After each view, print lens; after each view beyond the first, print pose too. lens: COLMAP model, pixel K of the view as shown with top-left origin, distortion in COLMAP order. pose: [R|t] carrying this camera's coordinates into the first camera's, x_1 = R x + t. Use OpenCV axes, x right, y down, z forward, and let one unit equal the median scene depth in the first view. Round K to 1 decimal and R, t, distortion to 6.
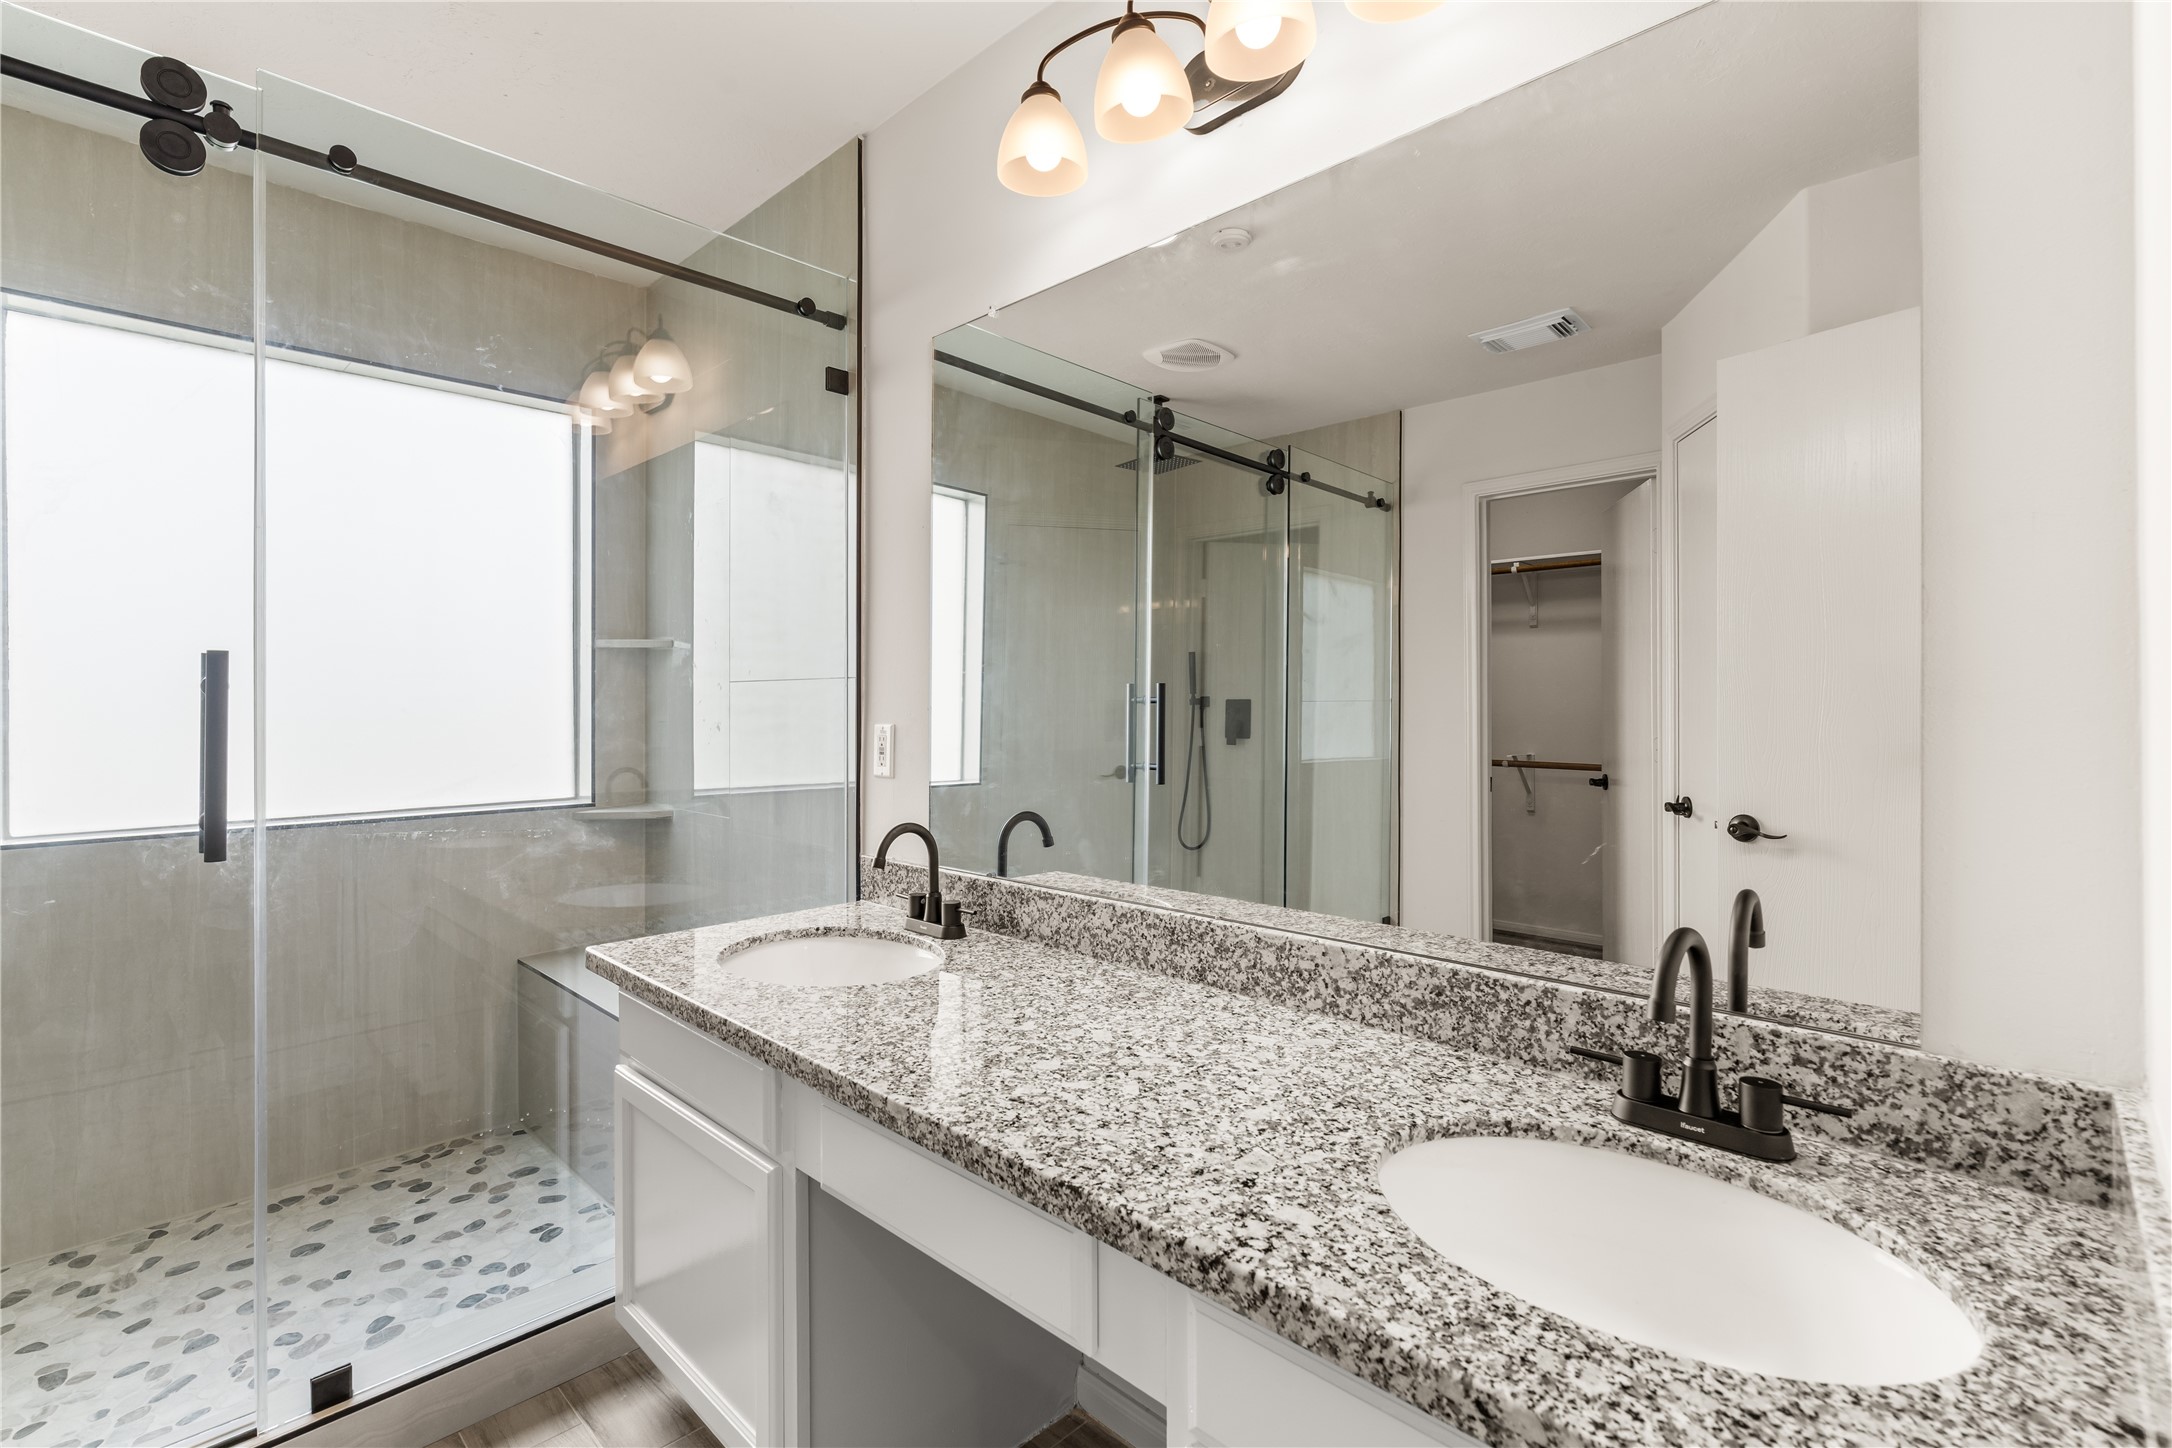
lens RADIAL K [[978.0, 0, 1100.9], [0, 978.0, 712.8], [0, 0, 1]] dist [-0.010083, 0.004064]
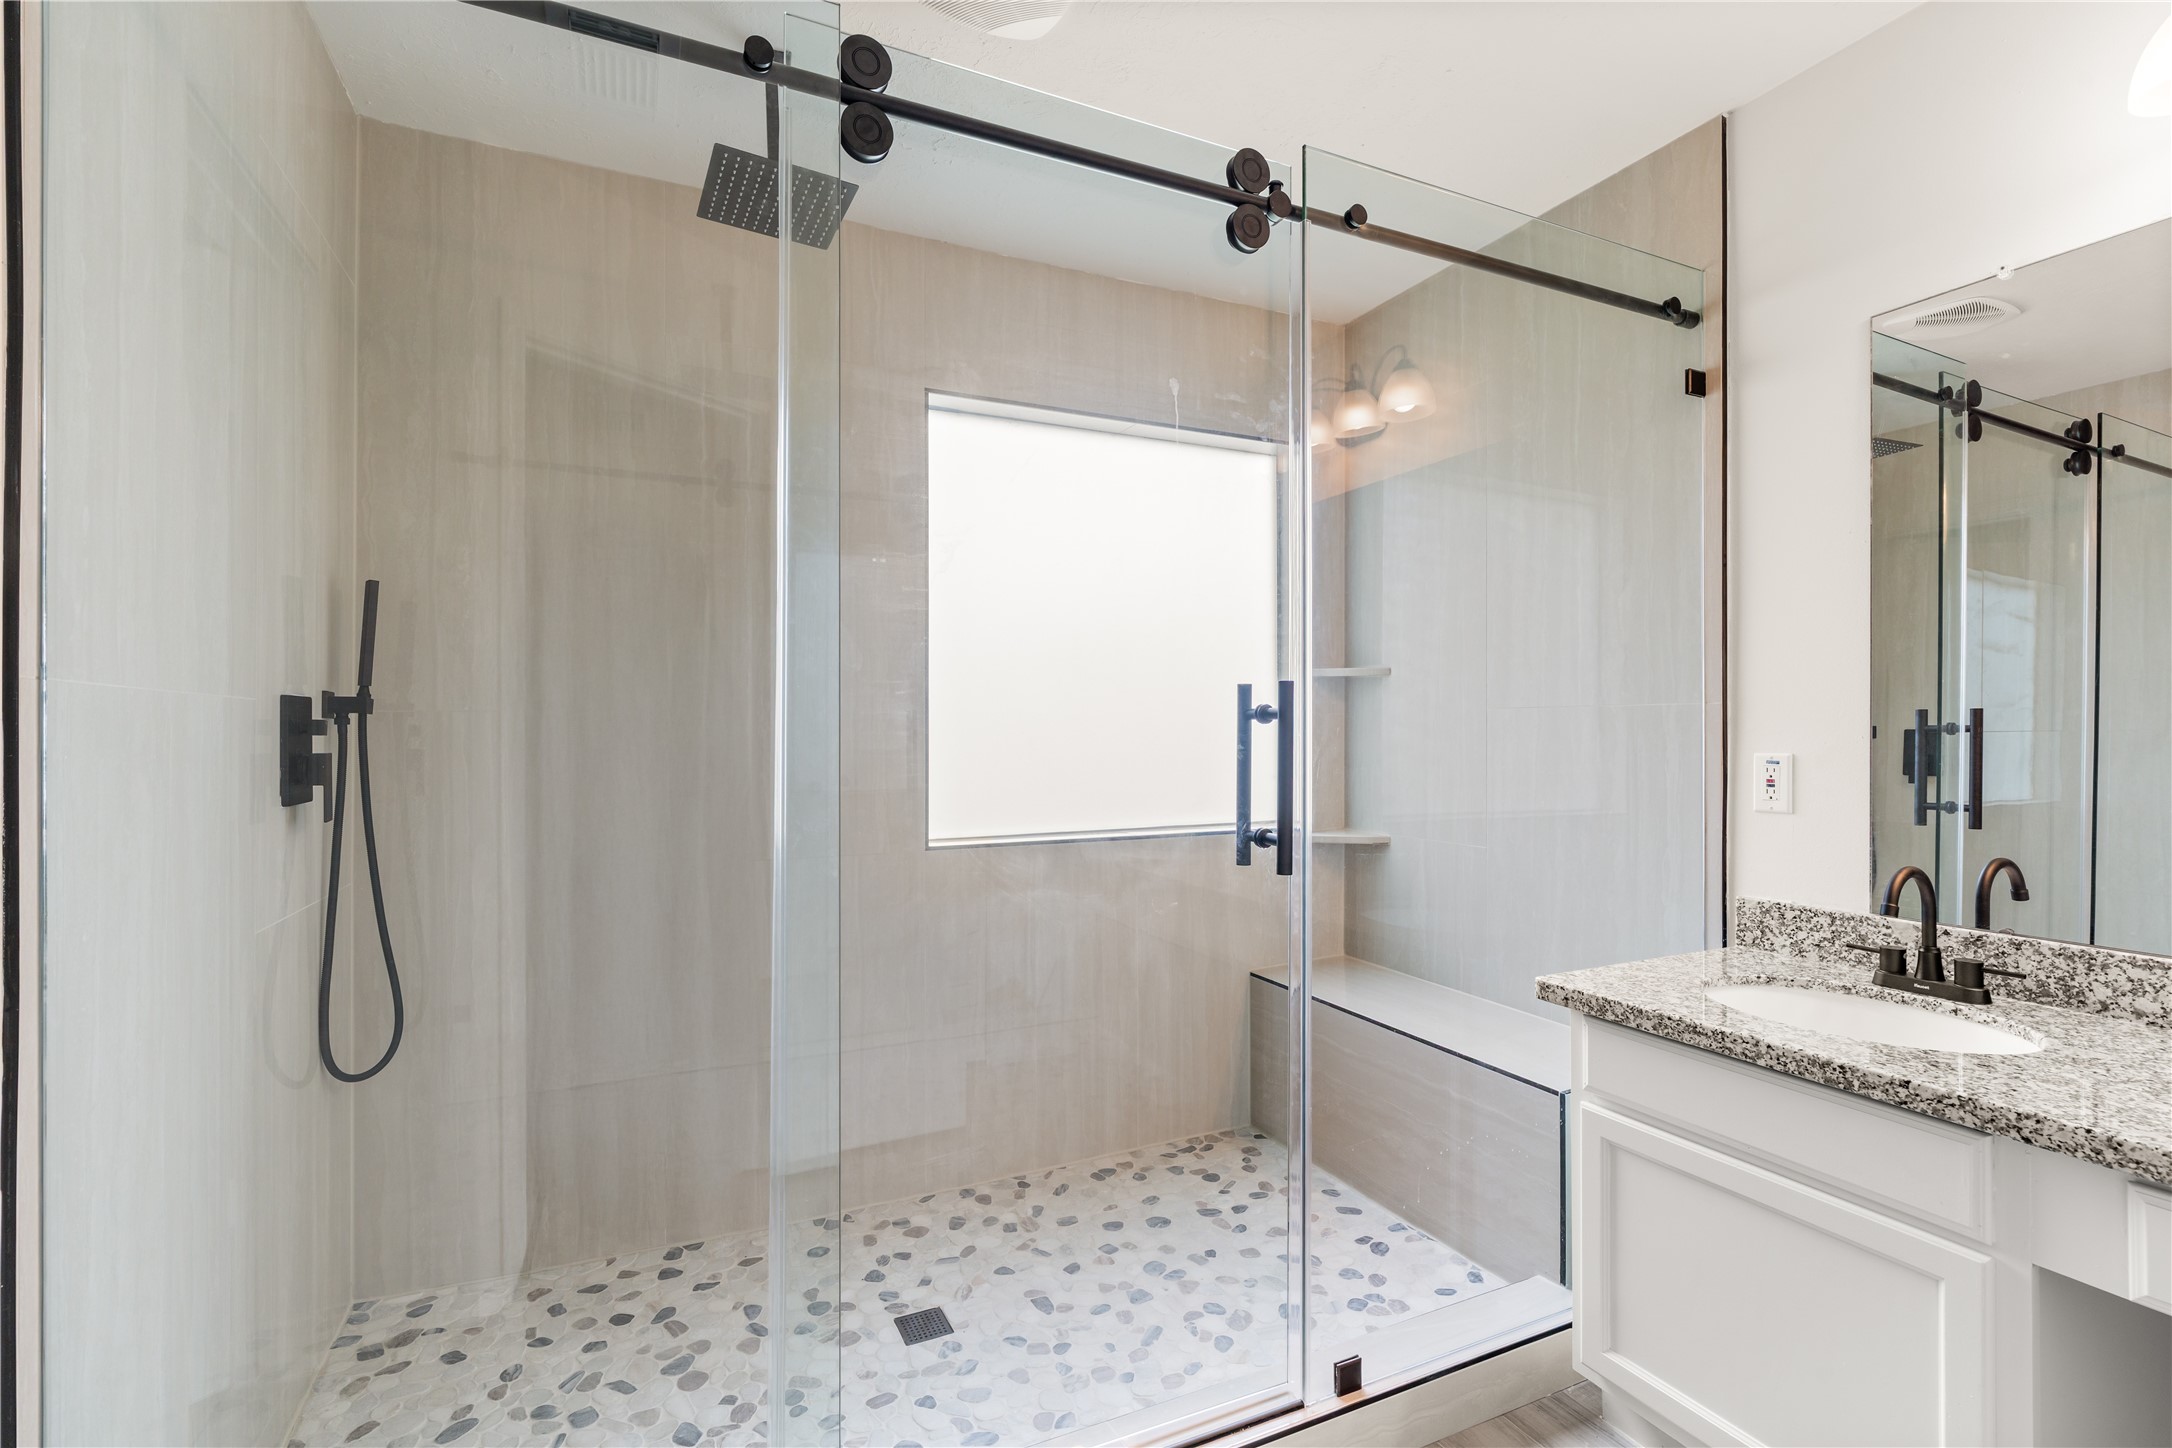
lens RADIAL K [[978.0, 0, 1108.9], [0, 978.0, 736.2], [0, 0, 1]] dist [-0.010083, 0.004064]
pose [[0.935309, 0.004043, -0.353809, -0.476810], [-0.005745, 0.999976, -0.003760, 0.002176], [0.353785, 0.005550, 0.935310, -0.064181]]
